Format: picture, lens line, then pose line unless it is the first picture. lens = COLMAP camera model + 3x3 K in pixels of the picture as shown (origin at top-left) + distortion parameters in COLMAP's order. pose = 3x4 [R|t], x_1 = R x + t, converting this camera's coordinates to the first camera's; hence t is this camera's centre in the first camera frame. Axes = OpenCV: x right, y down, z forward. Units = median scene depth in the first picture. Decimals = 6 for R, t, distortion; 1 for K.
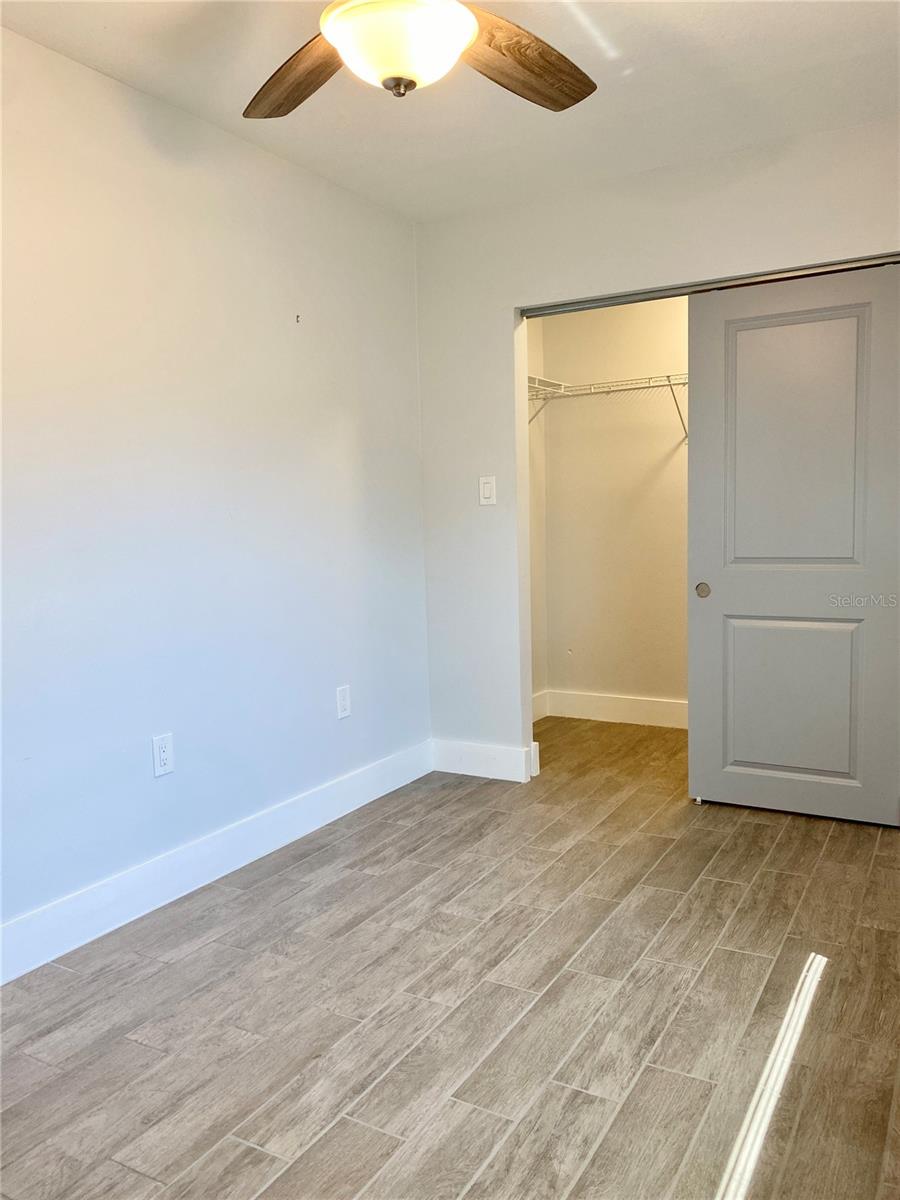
lens RADIAL K [[930.6, 0, 437.2], [0, 930.6, 601.0], [0, 0, 1]] dist [0.026604, -0.002635]
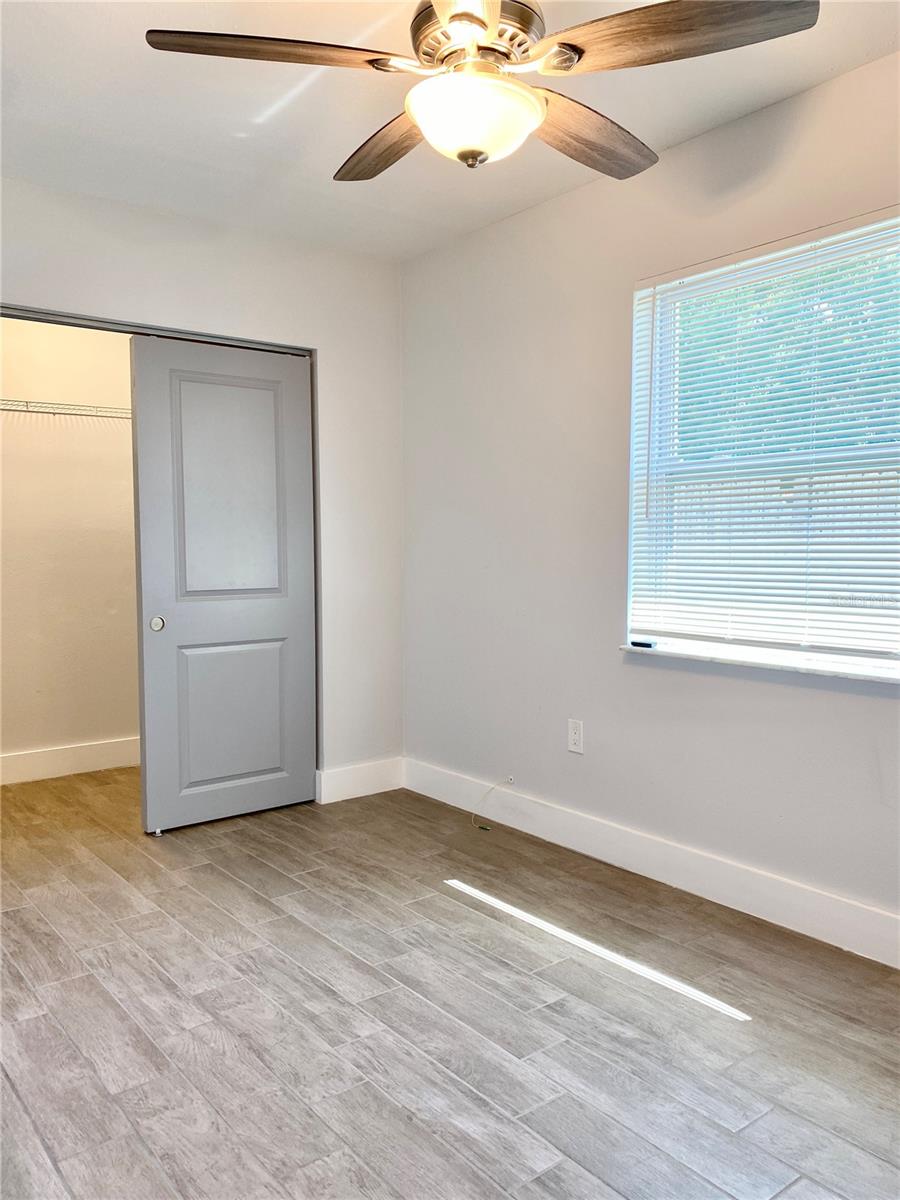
lens RADIAL K [[930.6, 0, 437.2], [0, 930.6, 601.0], [0, 0, 1]] dist [0.026604, -0.002635]
pose [[0.382095, -0.040685, 0.923227, -0.712708], [0.083905, 0.996431, 0.009185, -0.027022], [-0.920306, 0.073953, 0.384145, 0.423402]]
